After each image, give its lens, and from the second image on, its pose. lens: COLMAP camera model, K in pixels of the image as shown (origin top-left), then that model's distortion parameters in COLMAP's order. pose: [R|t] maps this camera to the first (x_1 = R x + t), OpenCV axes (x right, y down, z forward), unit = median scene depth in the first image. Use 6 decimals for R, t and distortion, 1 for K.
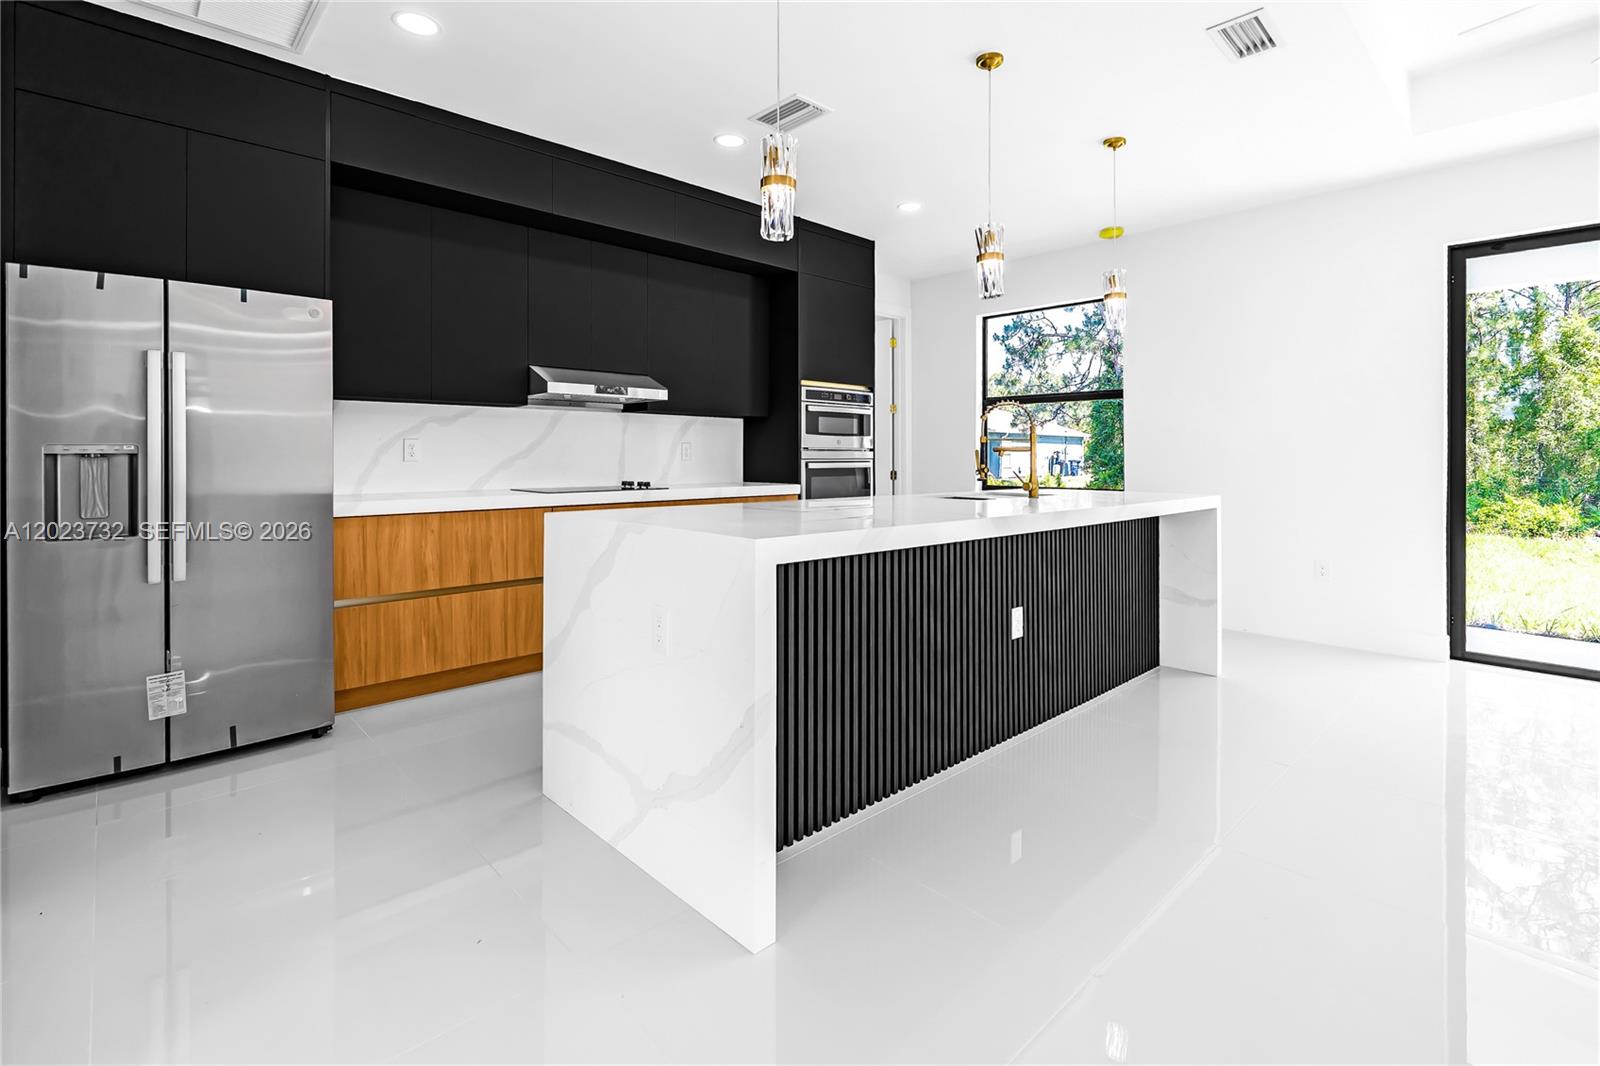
lens RADIAL K [[742.2, 0, 804.1], [0, 742.2, 452.8], [0, 0, 1]] dist [-0.001813, -0.000187]
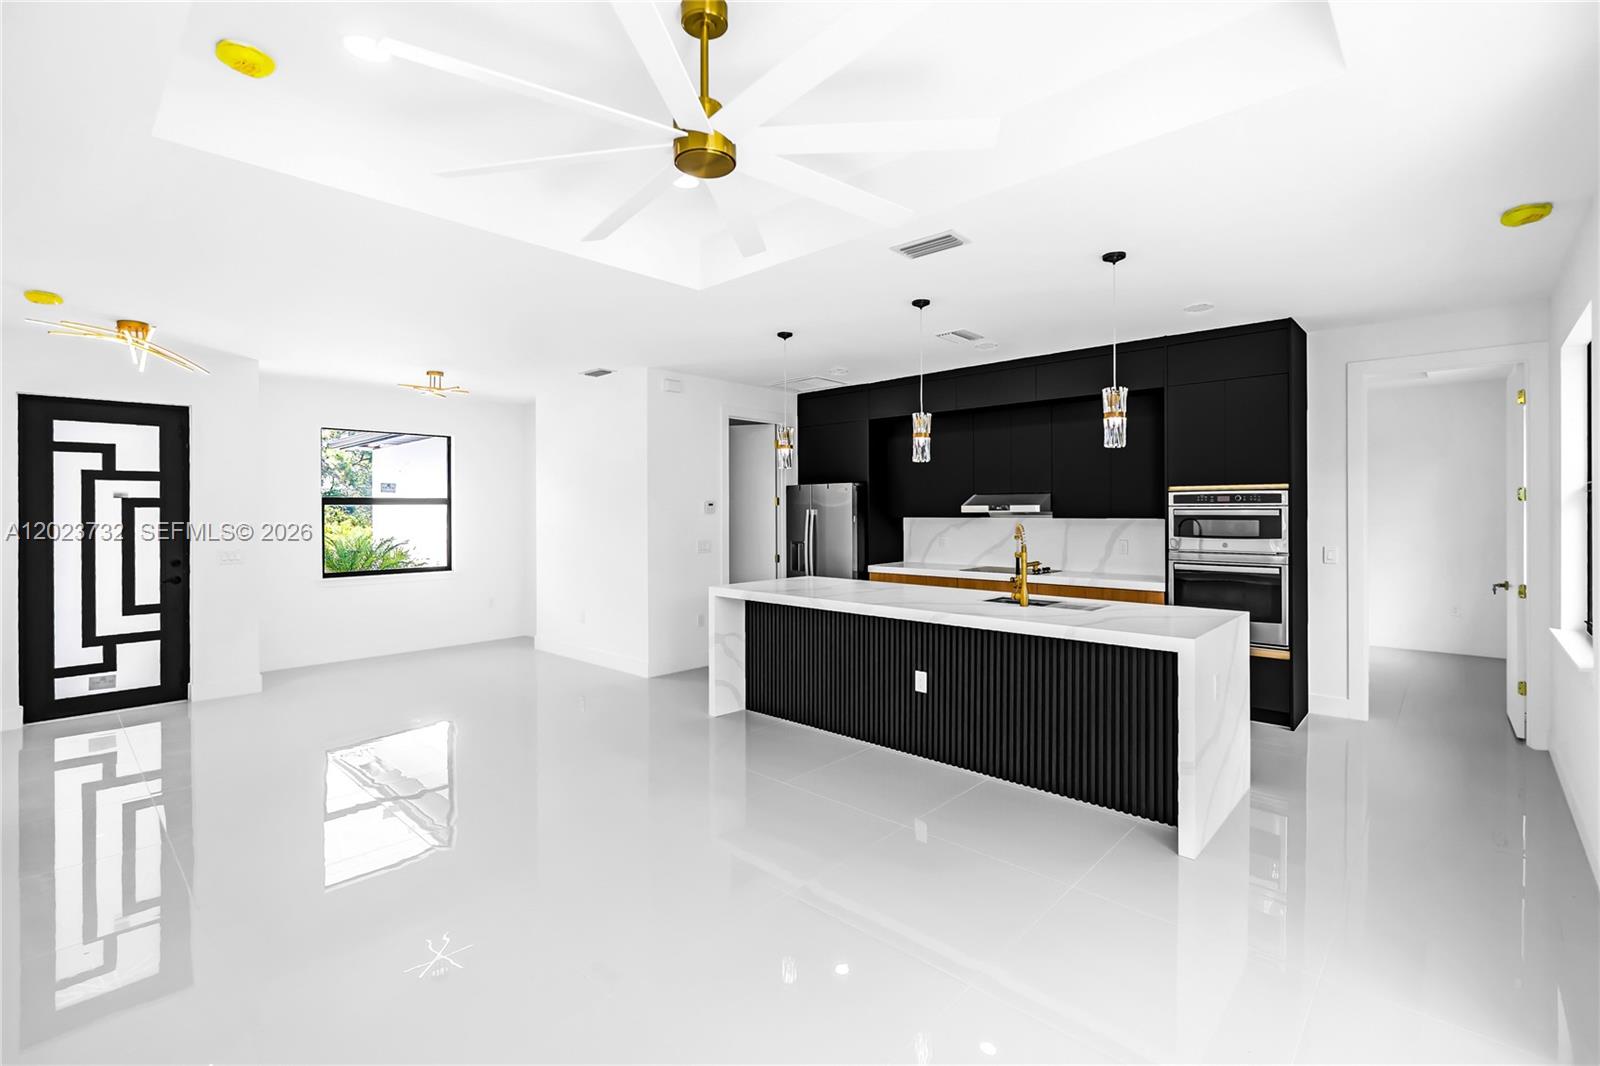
lens RADIAL K [[717.5, 0, 799.6], [0, 717.5, 508.1], [0, 0, 1]] dist [-0.002316, -0.000433]
pose [[0.057764, -0.003821, -0.998323, 1.119745], [0.007661, 0.999965, -0.003384, -0.074727], [0.998301, -0.007453, 0.057792, 0.447553]]
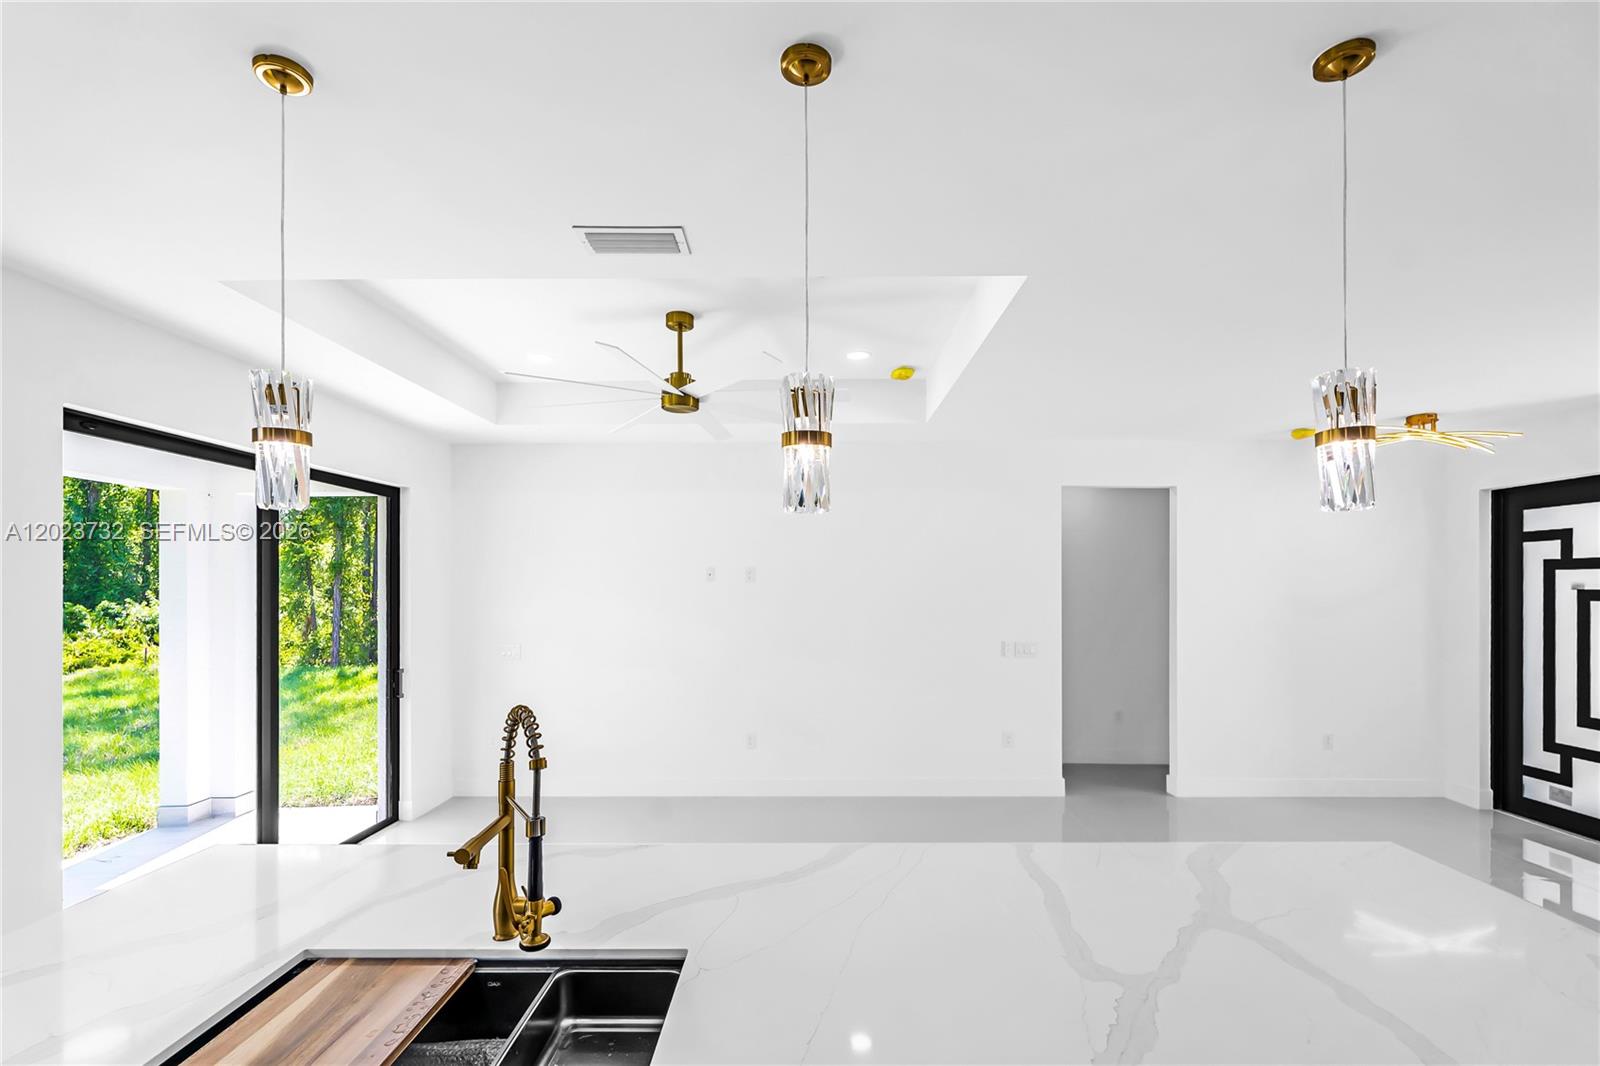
lens RADIAL K [[724.5, 0, 803.5], [0, 724.5, 586.7], [0, 0, 1]] dist [-0.000201, -0.000036]
pose [[-0.717150, -0.000335, 0.696919, -0.074846], [-0.002343, 0.999995, -0.001931, -0.104407], [-0.696915, -0.003017, -0.717147, 0.916919]]
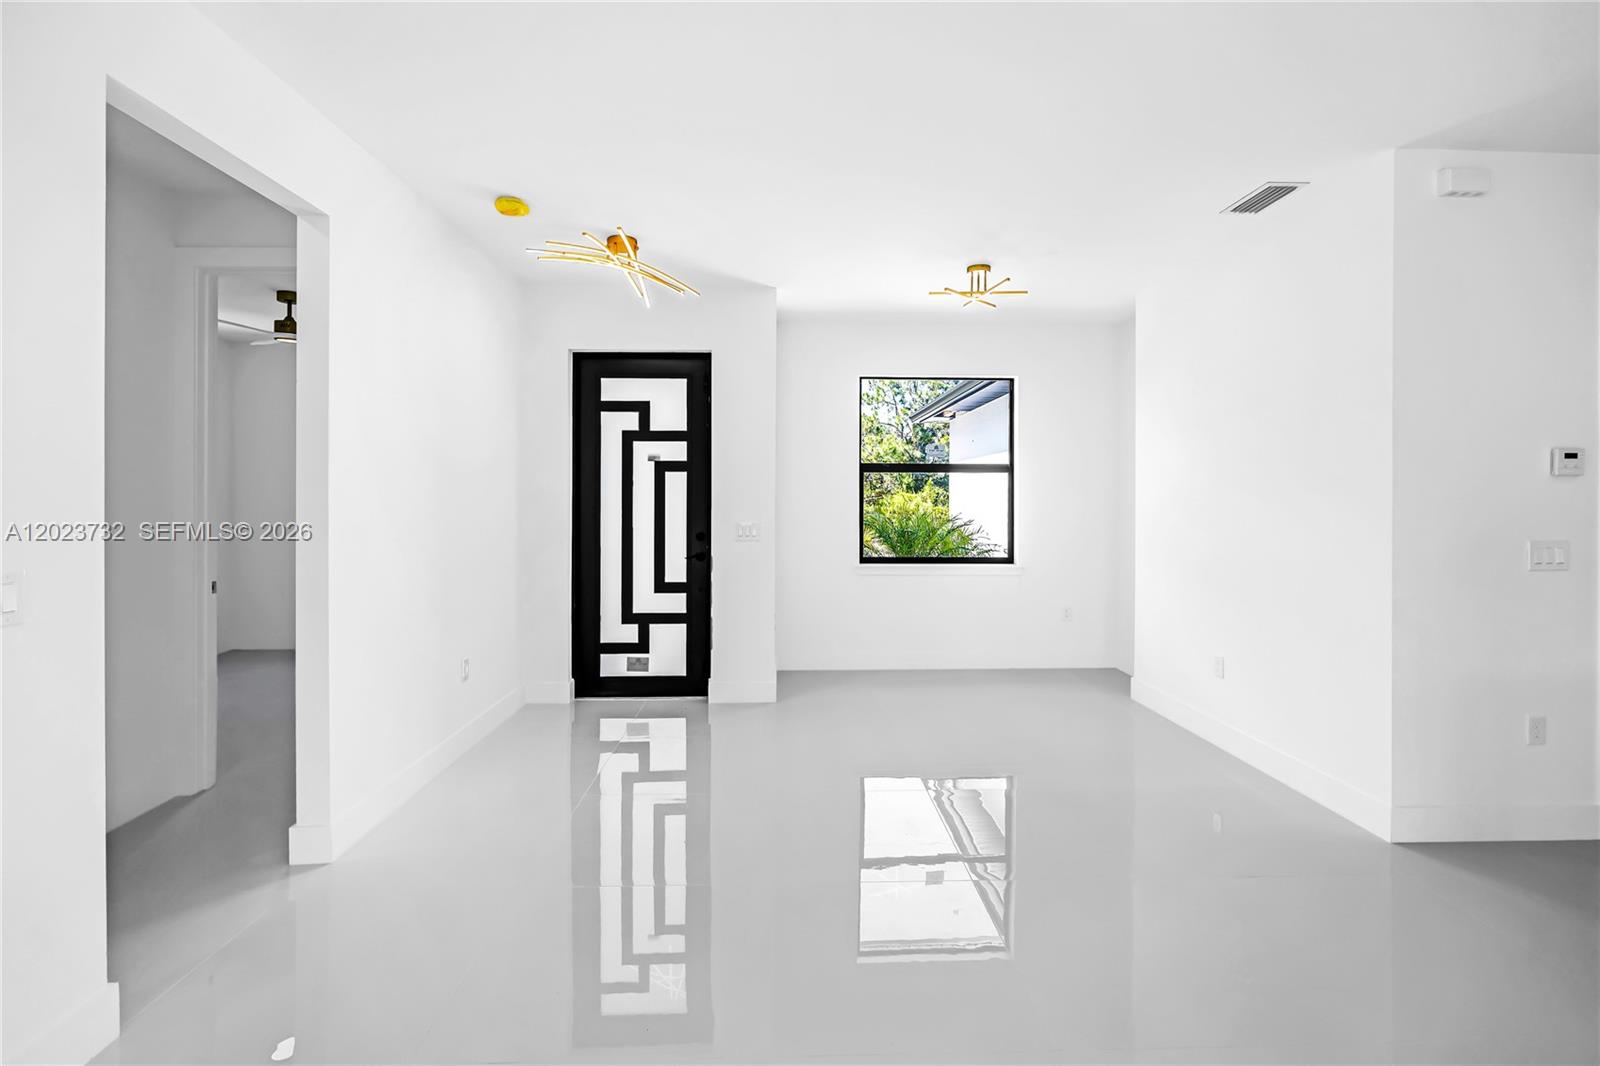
lens RADIAL K [[720.3, 0, 798.3], [0, 720.3, 497.1], [0, 0, 1]] dist [-0.001462, -0.000011]
pose [[-0.667384, -0.002219, -0.744711, 0.514682], [-0.002435, 0.999997, -0.000798, -0.049995], [0.744710, 0.001280, -0.667387, 0.263529]]
